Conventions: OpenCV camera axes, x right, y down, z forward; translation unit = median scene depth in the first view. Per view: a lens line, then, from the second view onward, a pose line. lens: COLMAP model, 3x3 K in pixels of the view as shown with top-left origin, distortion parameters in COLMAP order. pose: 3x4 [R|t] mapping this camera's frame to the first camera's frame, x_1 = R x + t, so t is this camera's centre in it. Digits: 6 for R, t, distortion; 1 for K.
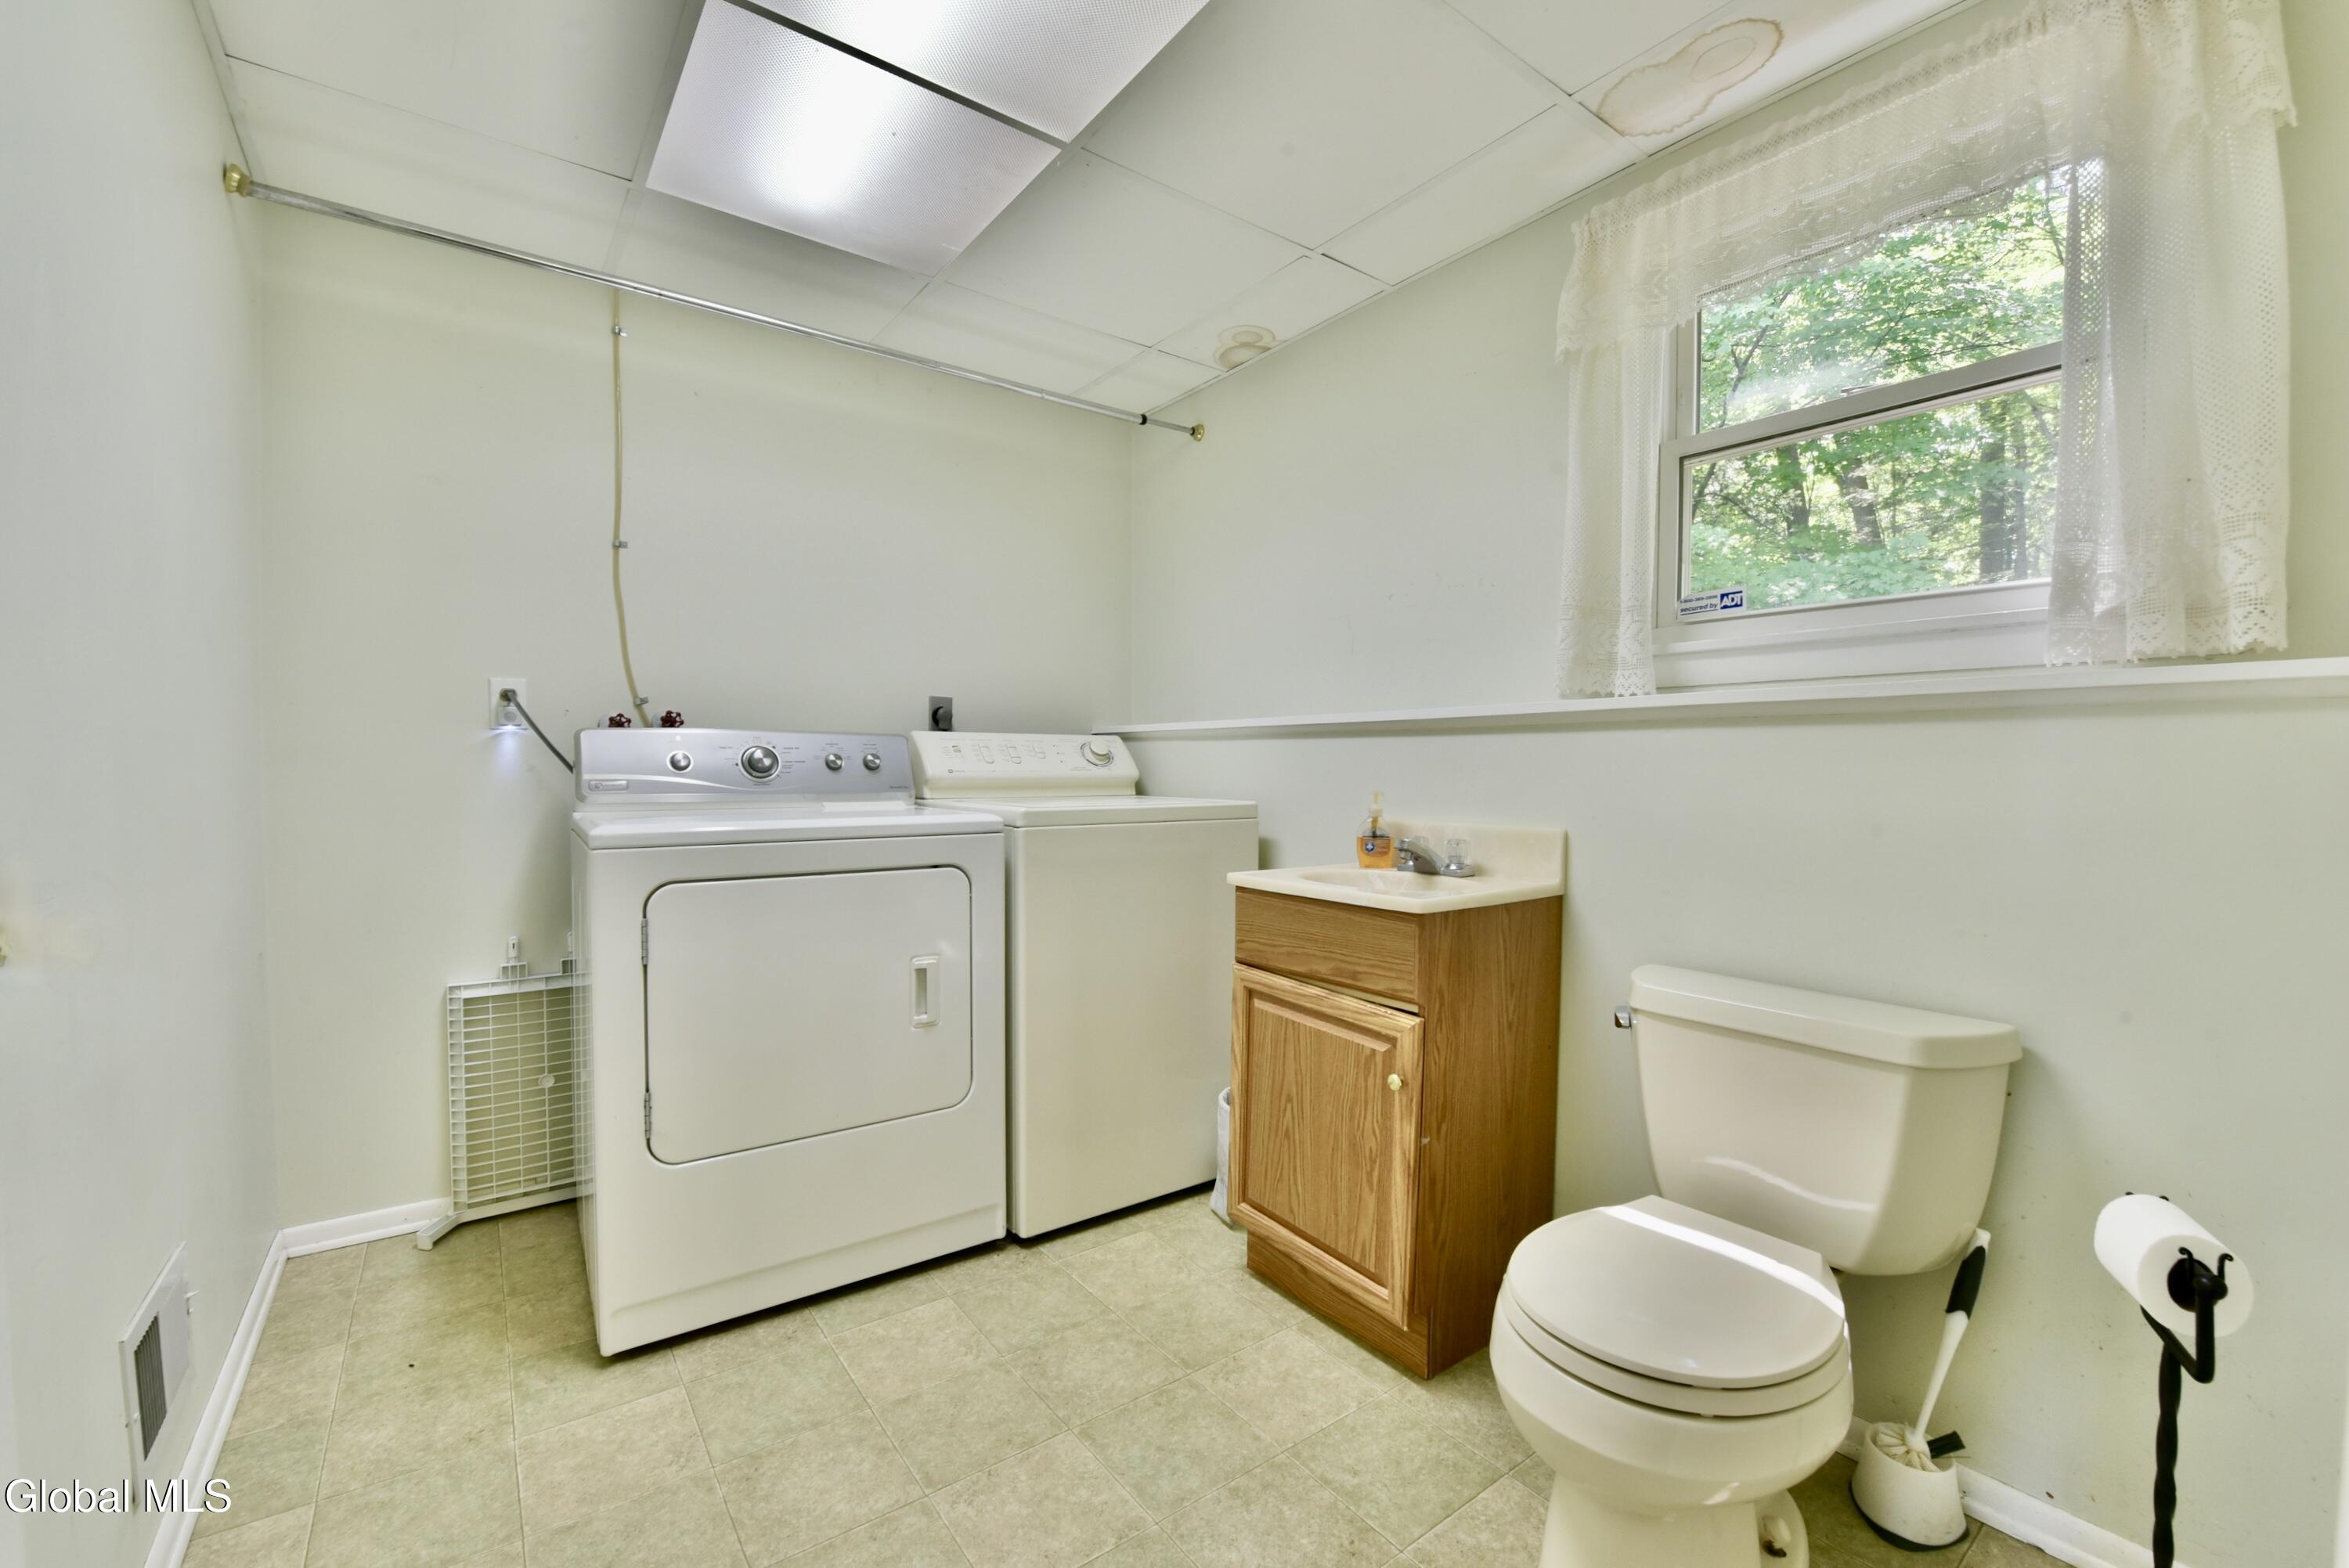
lens RADIAL K [[942.4, 0, 1177.2], [0, 942.4, 785.9], [0, 0, 1]] dist [-0.017272, -0.002000]
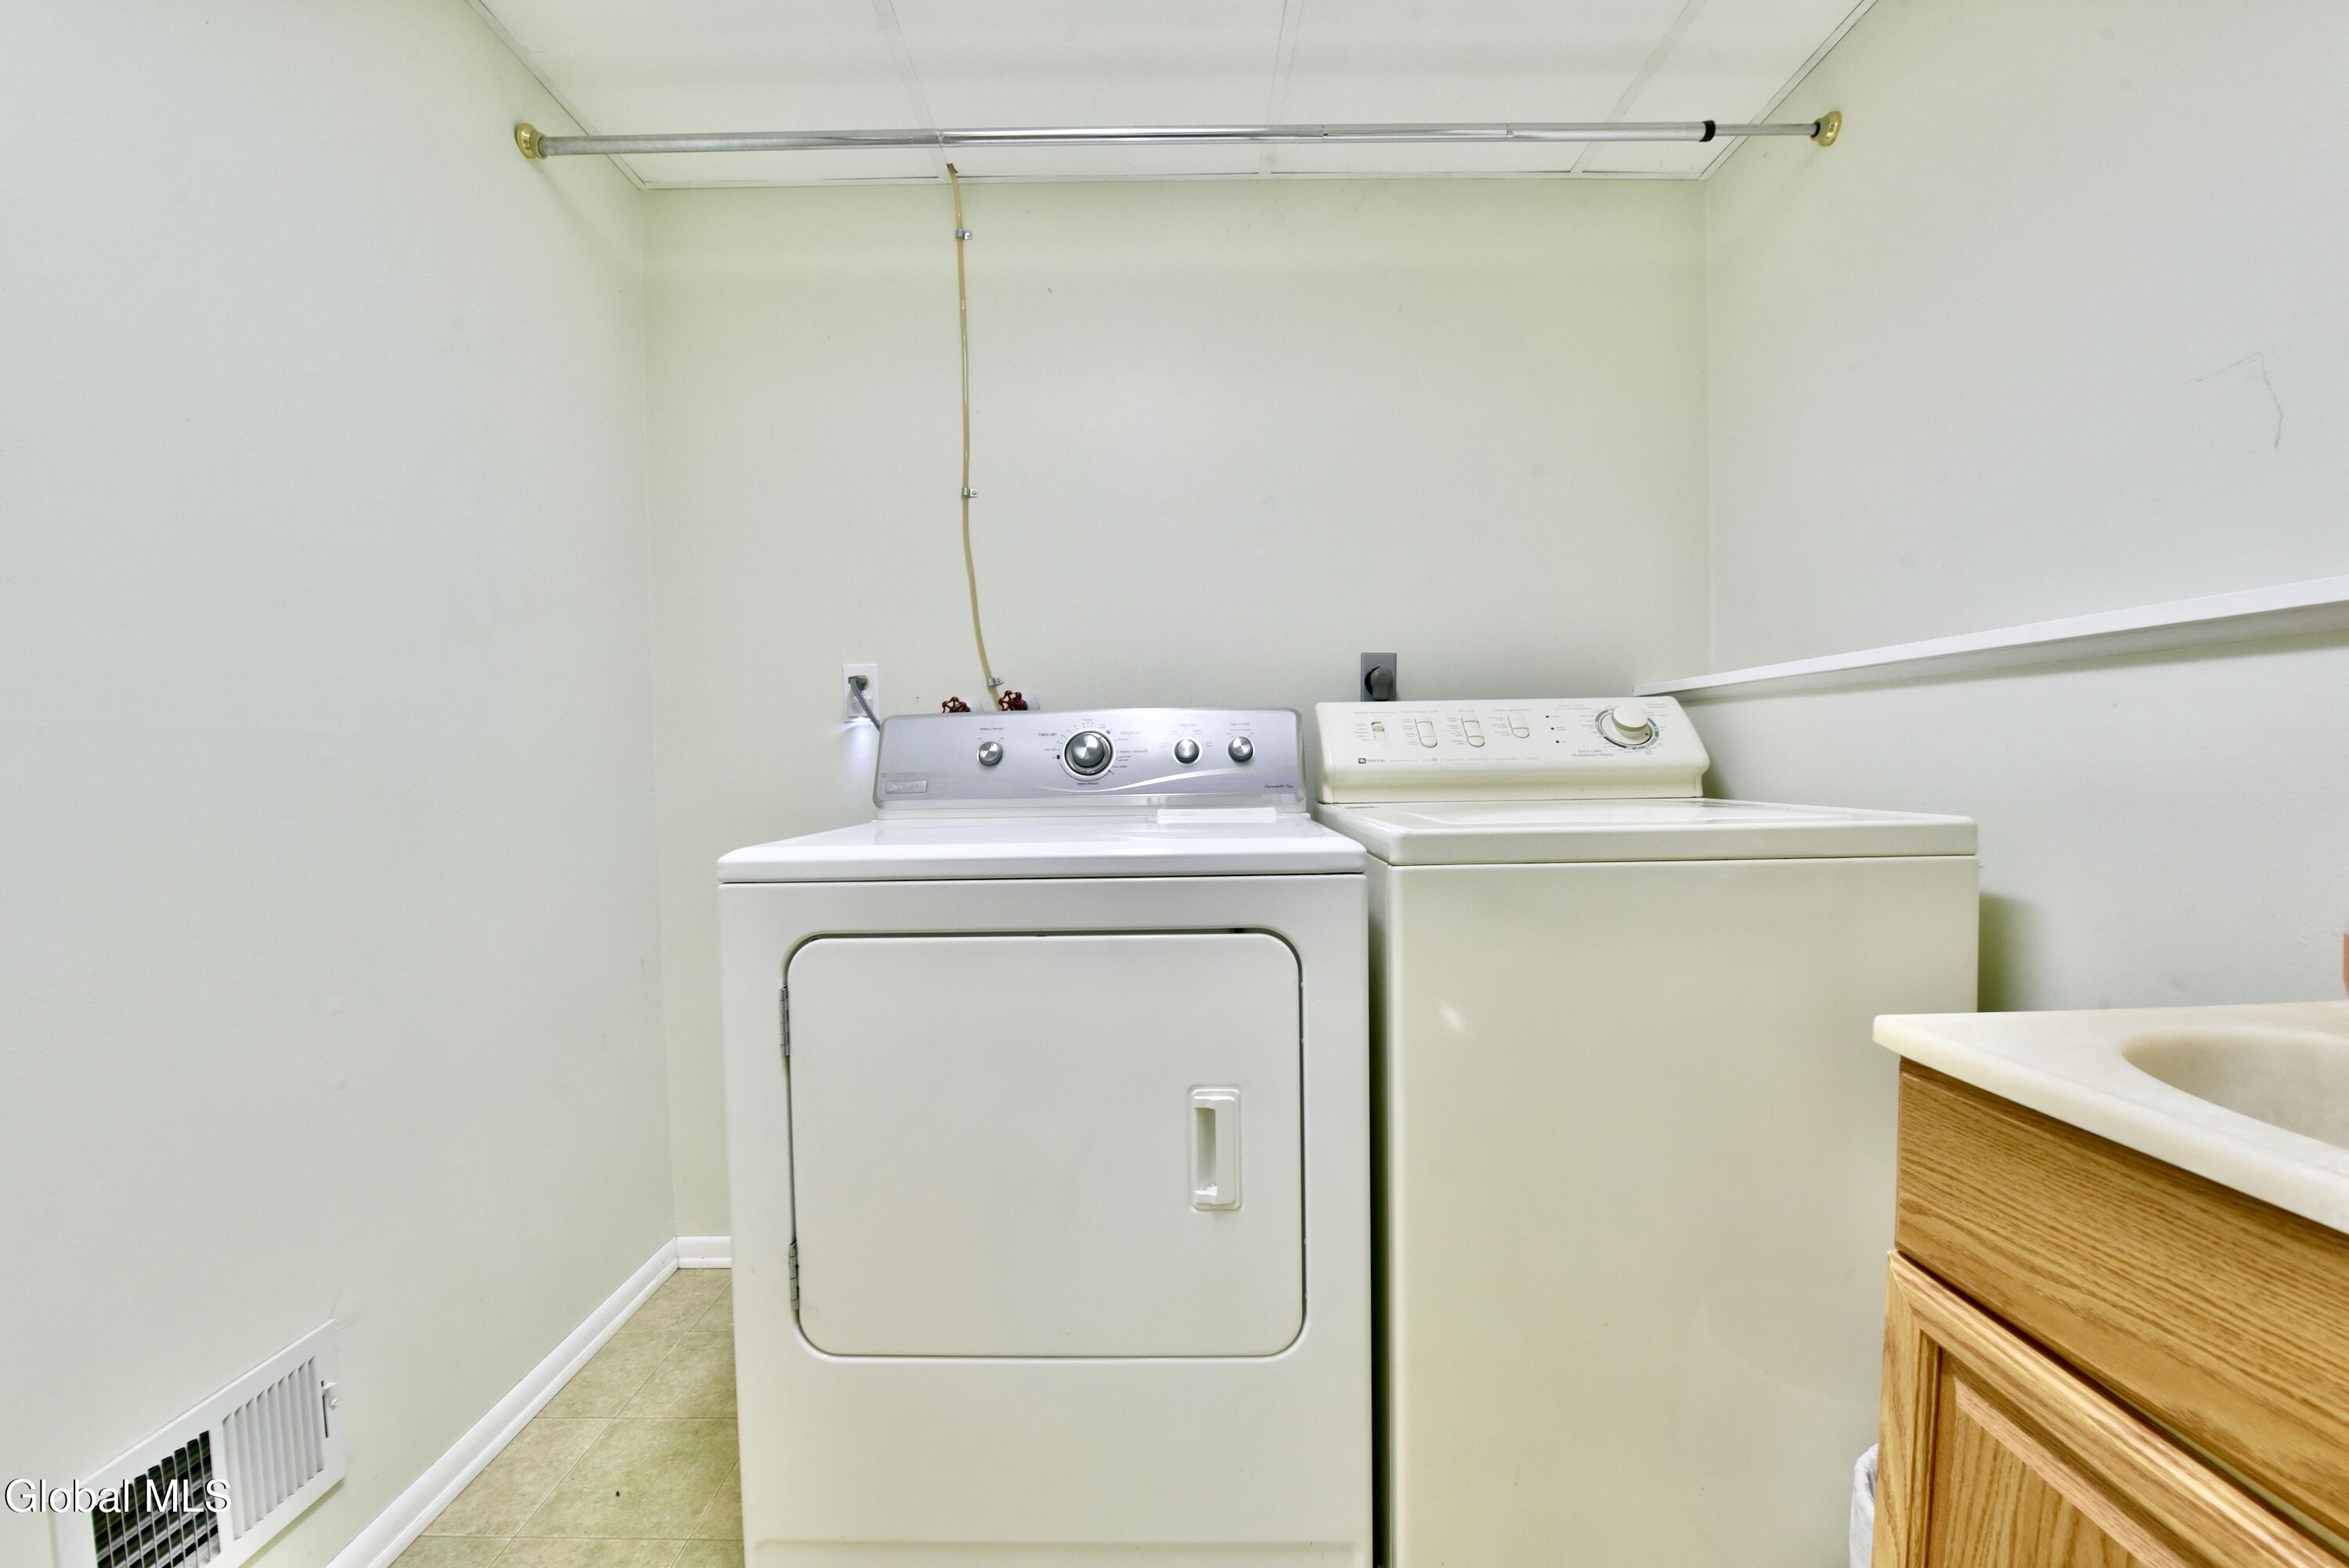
lens RADIAL K [[935.4, 0, 1174.2], [0, 935.4, 788.1], [0, 0, 1]] dist [-0.018324, -0.002087]
pose [[0.806654, 0.000494, -0.591024, 0.047251], [0.007126, 0.999919, 0.010562, -0.006337], [0.590982, -0.012732, 0.806585, 0.548248]]
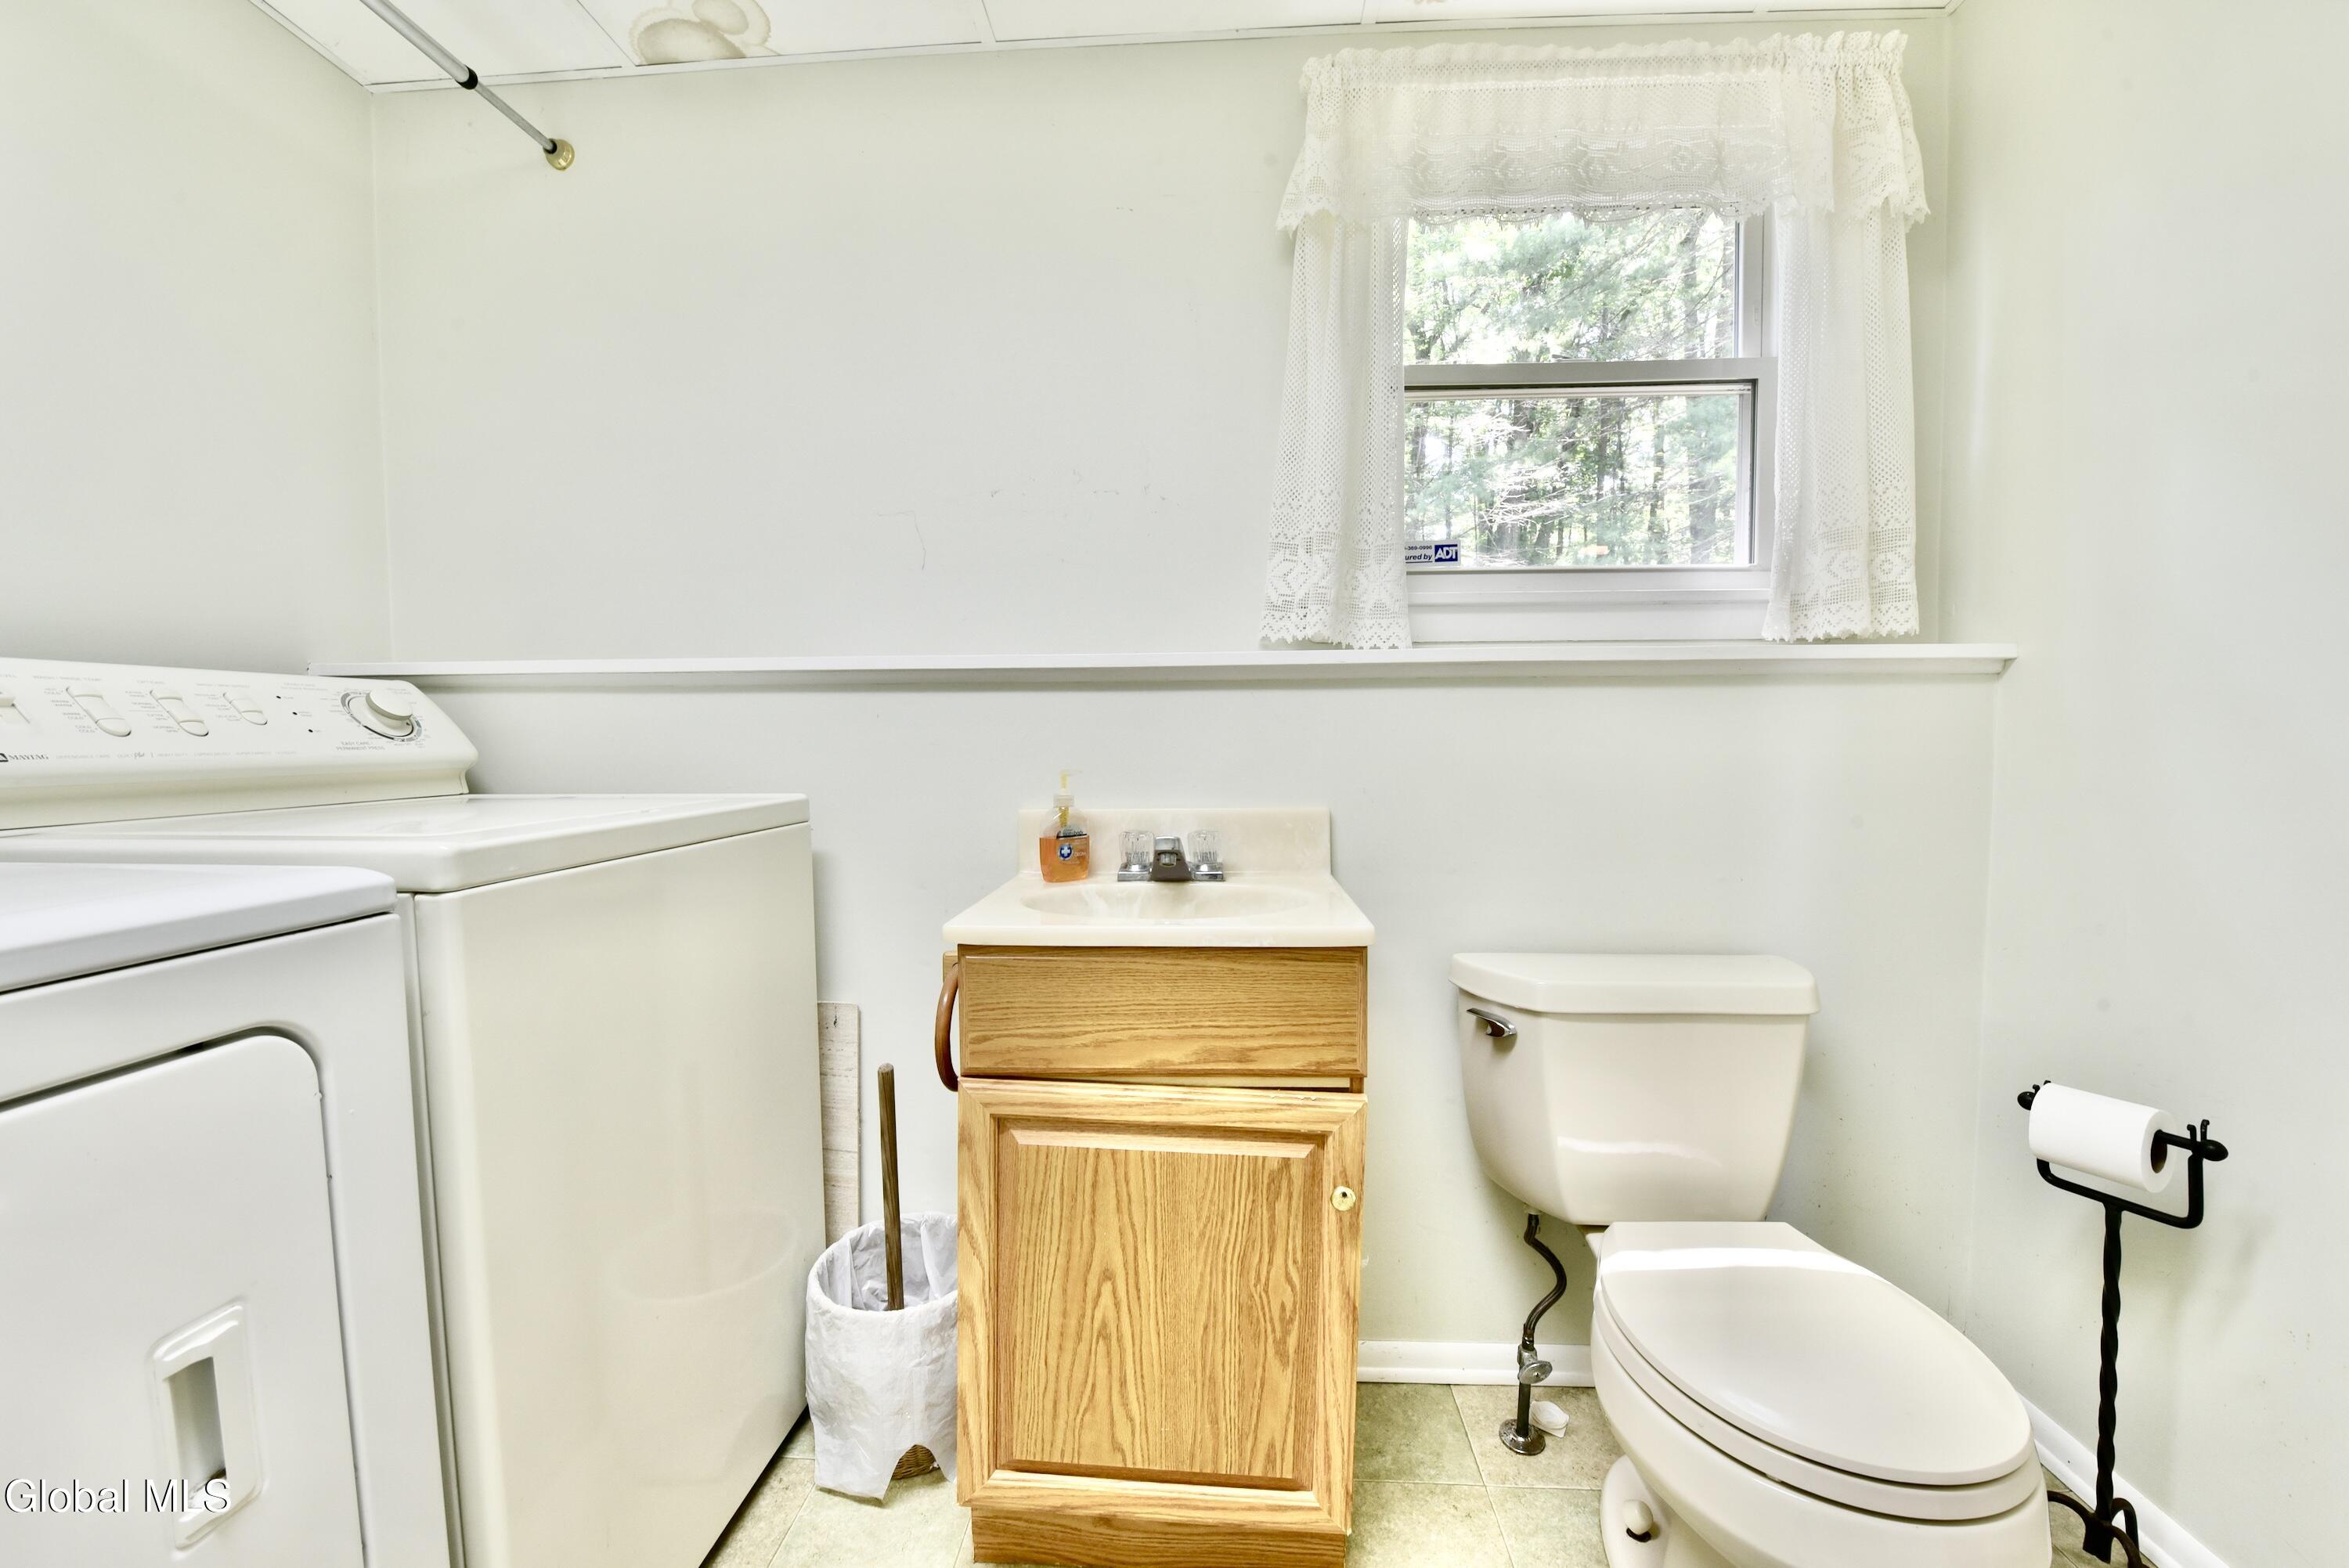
lens RADIAL K [[935.4, 0, 1174.2], [0, 935.4, 788.1], [0, 0, 1]] dist [-0.018324, -0.002087]
pose [[0.646055, -0.051500, 0.761552, -0.286750], [0.025002, 0.998614, 0.046321, -0.011830], [-0.762881, -0.010886, 0.646447, 0.553907]]
